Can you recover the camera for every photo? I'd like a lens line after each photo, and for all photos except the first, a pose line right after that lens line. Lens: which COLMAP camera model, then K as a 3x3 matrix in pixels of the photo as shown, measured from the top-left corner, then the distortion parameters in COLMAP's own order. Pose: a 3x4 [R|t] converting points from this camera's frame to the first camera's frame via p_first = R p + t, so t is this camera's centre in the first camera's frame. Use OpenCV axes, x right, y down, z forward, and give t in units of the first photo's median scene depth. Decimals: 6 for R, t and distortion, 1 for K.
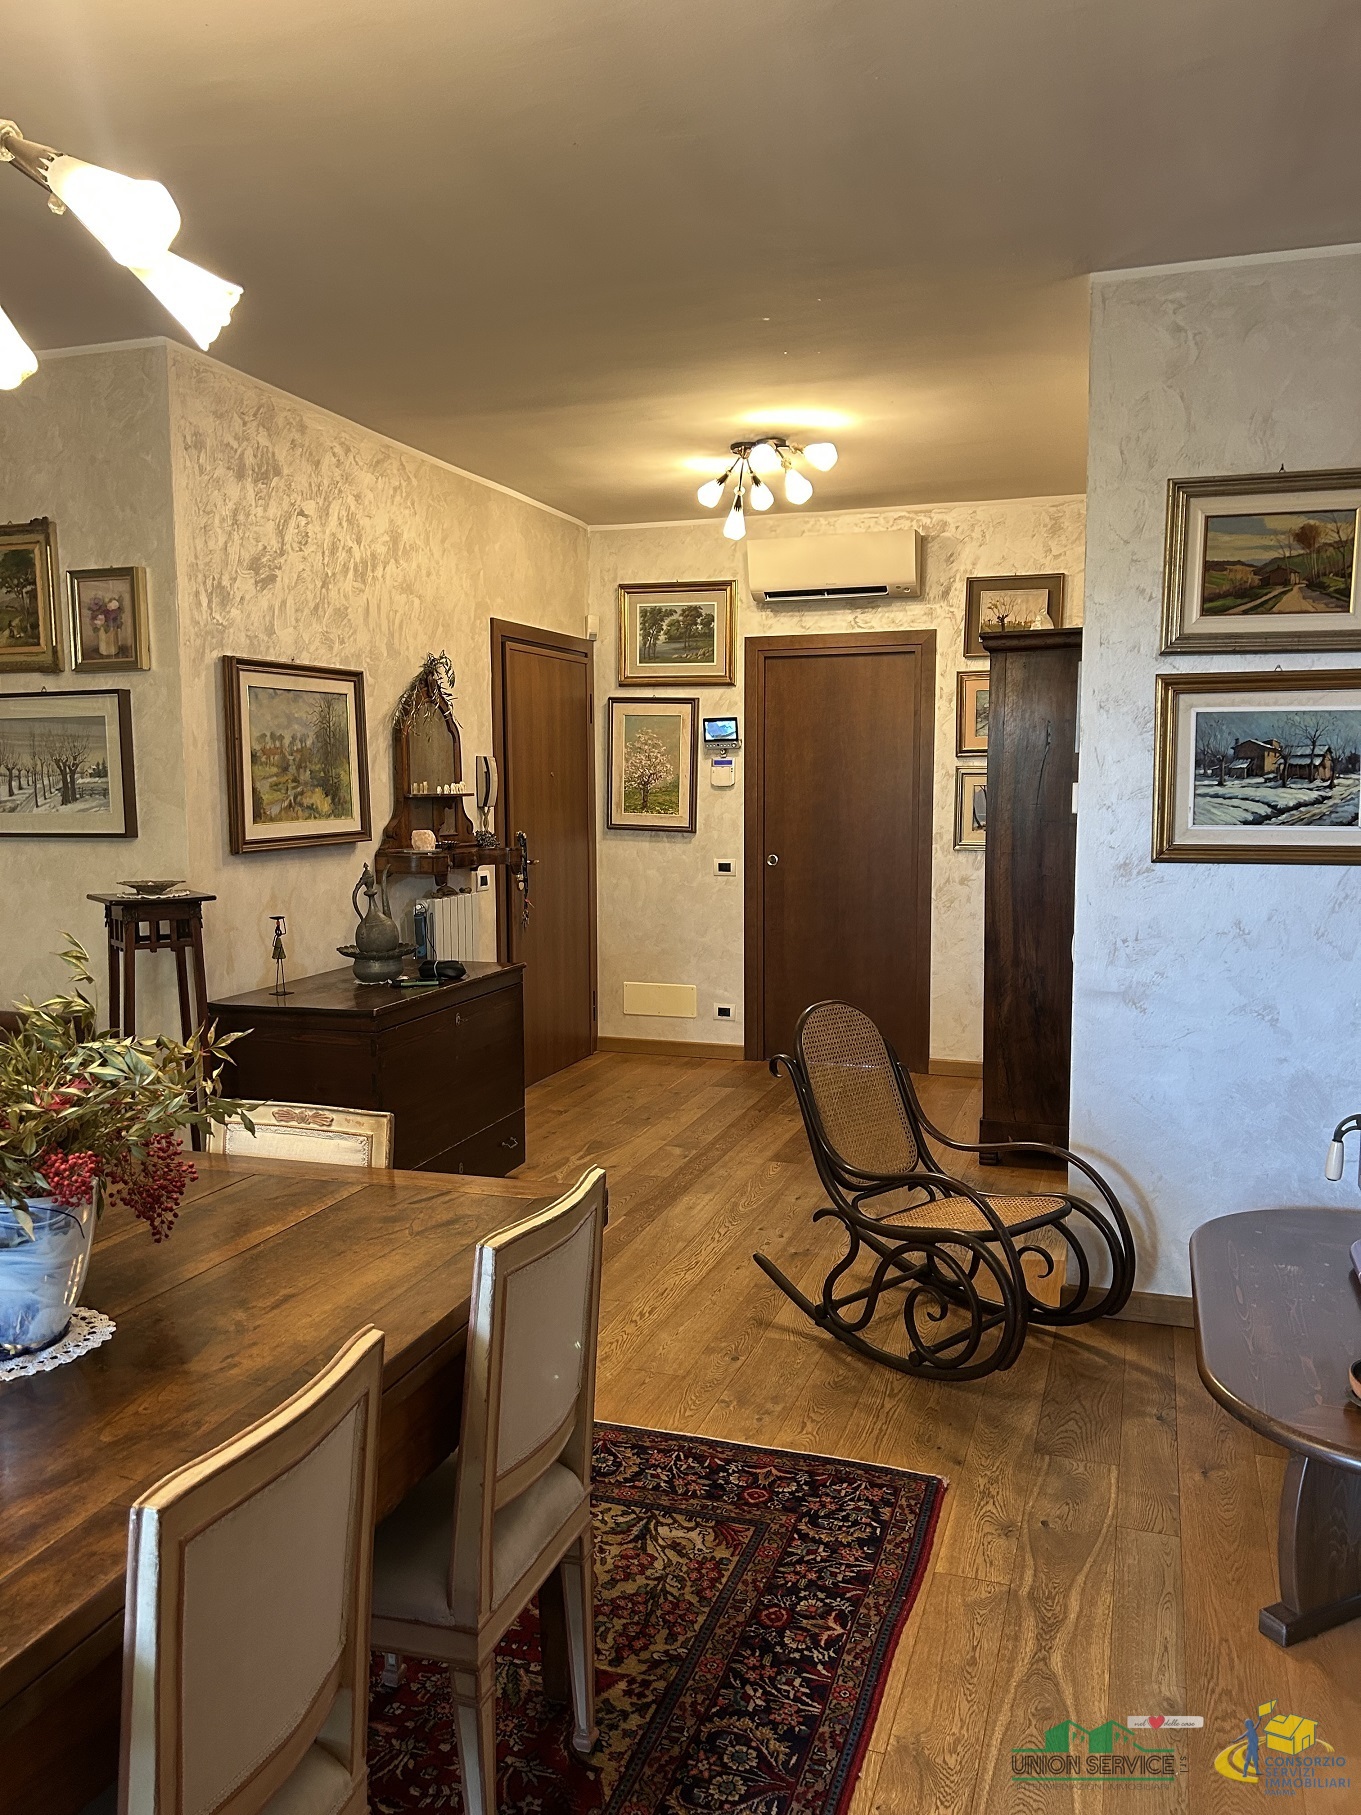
lens RADIAL K [[1370.5, 0, 687.5], [0, 1370.5, 903.0], [0, 0, 1]] dist [0.063256, -0.056127]
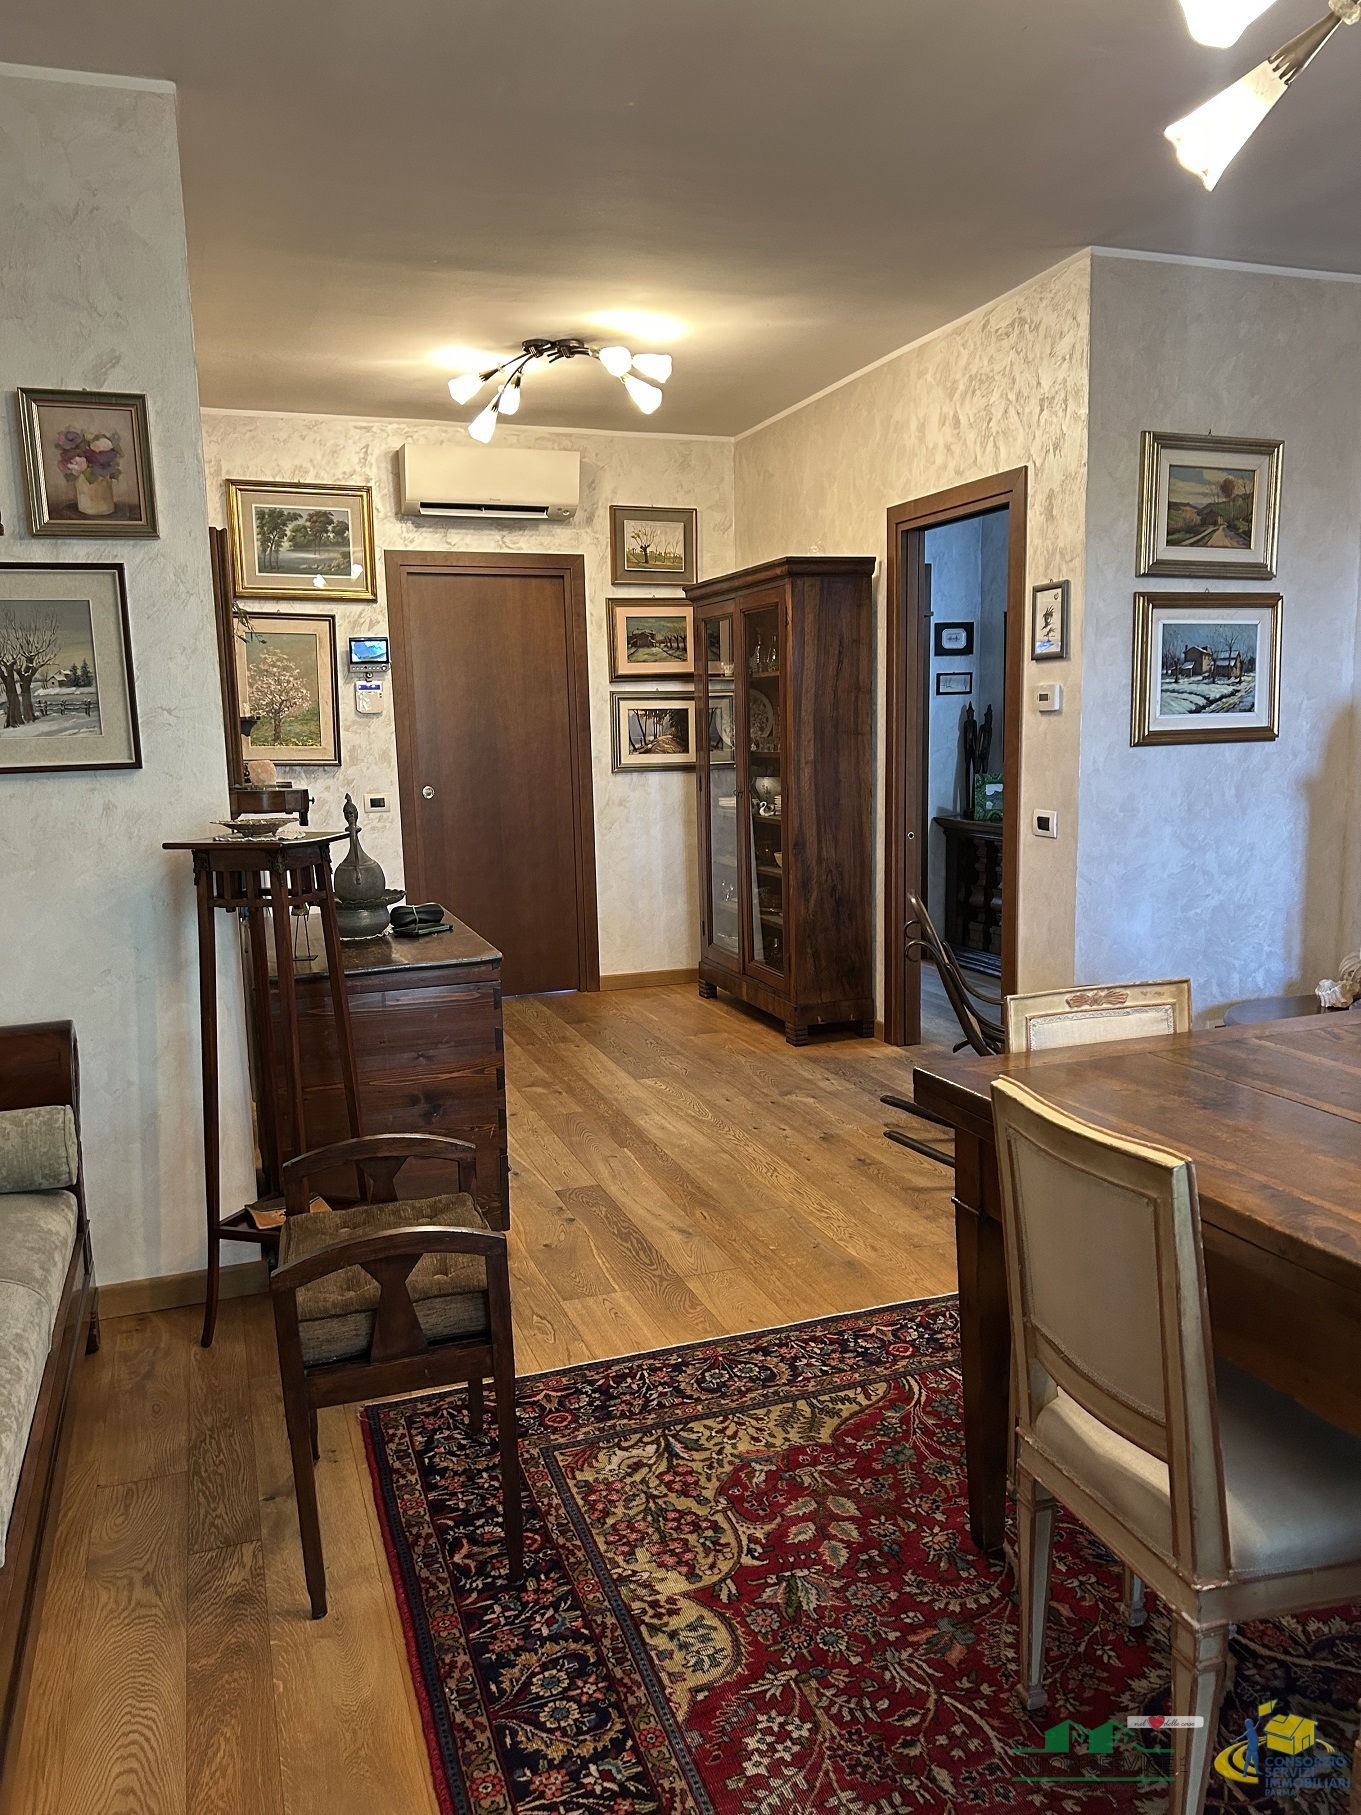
lens RADIAL K [[1370.5, 0, 697.9], [0, 1370.5, 913.1], [0, 0, 1]] dist [0.063256, -0.056127]
pose [[0.779530, -0.104499, 0.617587, -0.744793], [0.079326, 0.994516, 0.068152, 0.003541], [-0.621322, -0.004136, 0.783544, 0.275498]]
